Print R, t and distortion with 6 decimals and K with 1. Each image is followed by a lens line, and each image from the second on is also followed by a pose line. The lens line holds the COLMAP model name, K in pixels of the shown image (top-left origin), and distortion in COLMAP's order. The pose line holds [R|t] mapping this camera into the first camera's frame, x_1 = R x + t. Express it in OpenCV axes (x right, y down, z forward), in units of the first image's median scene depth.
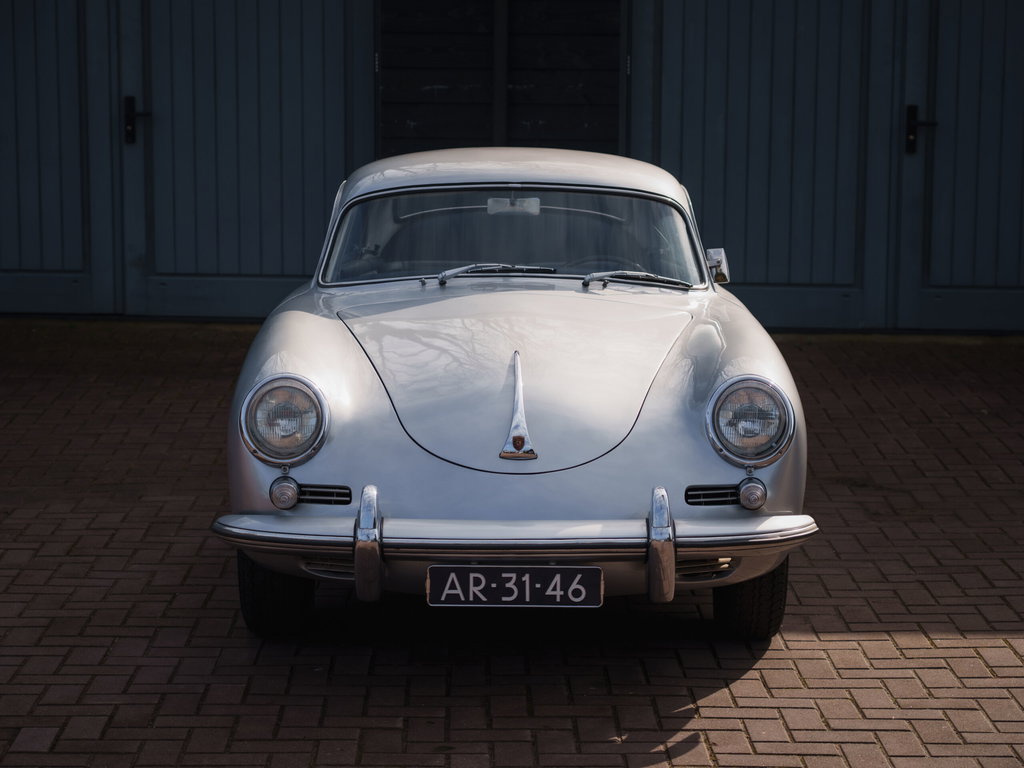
lens RADIAL K [[2257.6, 0, 512.0], [0, 2257.6, 384.0], [0, 0, 1]] dist [0.051970, 0.242744]
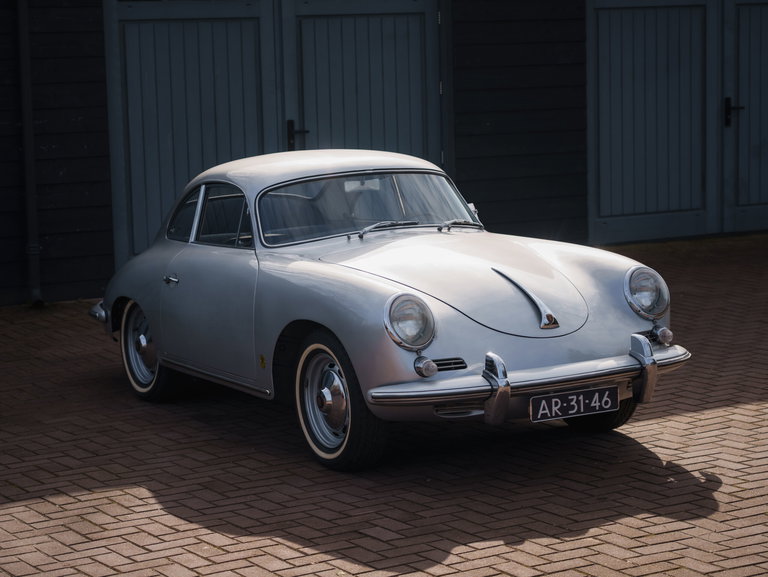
lens RADIAL K [[1693.2, 0, 384.0], [0, 1693.2, 288.5], [0, 0, 1]] dist [0.051970, 0.242744]
pose [[0.889920, -0.101968, 0.444572, -0.655481], [0.116024, 0.993236, -0.004439, -0.003485], [-0.441112, 0.055532, 0.895732, -0.038756]]
